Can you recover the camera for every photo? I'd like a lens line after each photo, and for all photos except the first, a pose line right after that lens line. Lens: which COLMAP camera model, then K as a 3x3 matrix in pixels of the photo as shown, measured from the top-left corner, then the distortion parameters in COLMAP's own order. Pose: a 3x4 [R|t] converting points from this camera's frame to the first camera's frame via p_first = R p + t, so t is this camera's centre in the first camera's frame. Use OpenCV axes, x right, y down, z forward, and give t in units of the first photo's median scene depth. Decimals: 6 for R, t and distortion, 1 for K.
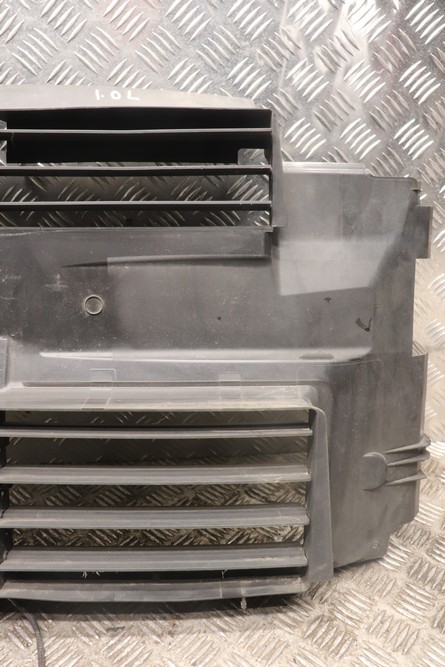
lens RADIAL K [[557.8, 0, 217.1], [0, 557.8, 325.3], [0, 0, 1]] dist [-0.190490, 0.159840]
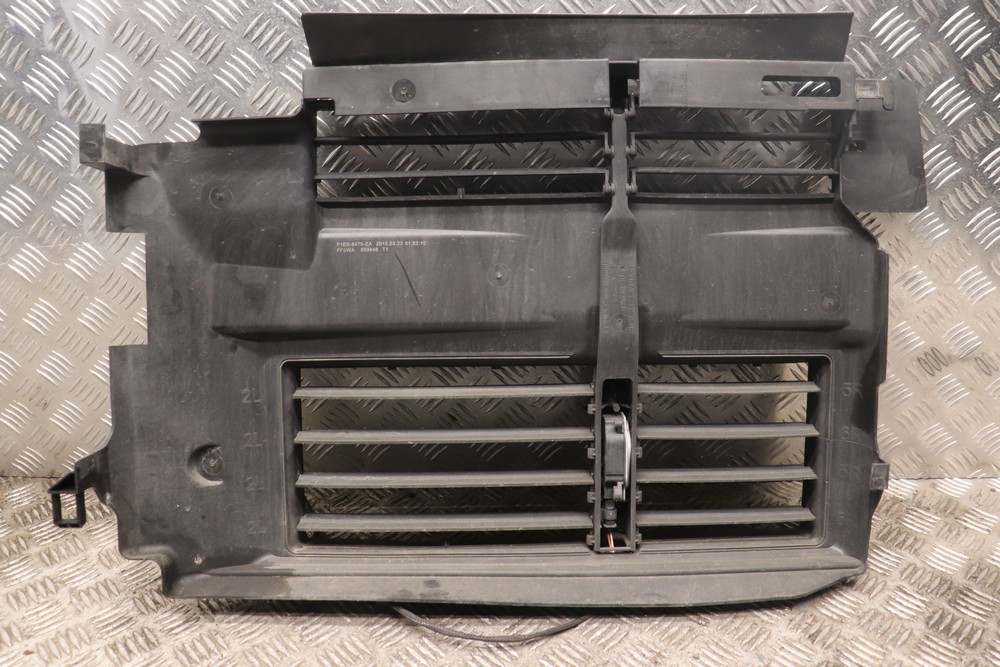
lens RADIAL K [[836.2, 0, 491.3], [0, 836.2, 338.6], [0, 0, 1]] dist [-0.190490, 0.159840]
pose [[0.994106, 0.031950, -0.103600, -0.220434], [-0.030052, 0.999352, 0.019823, 0.015267], [0.104166, -0.016593, 0.994421, -0.322877]]
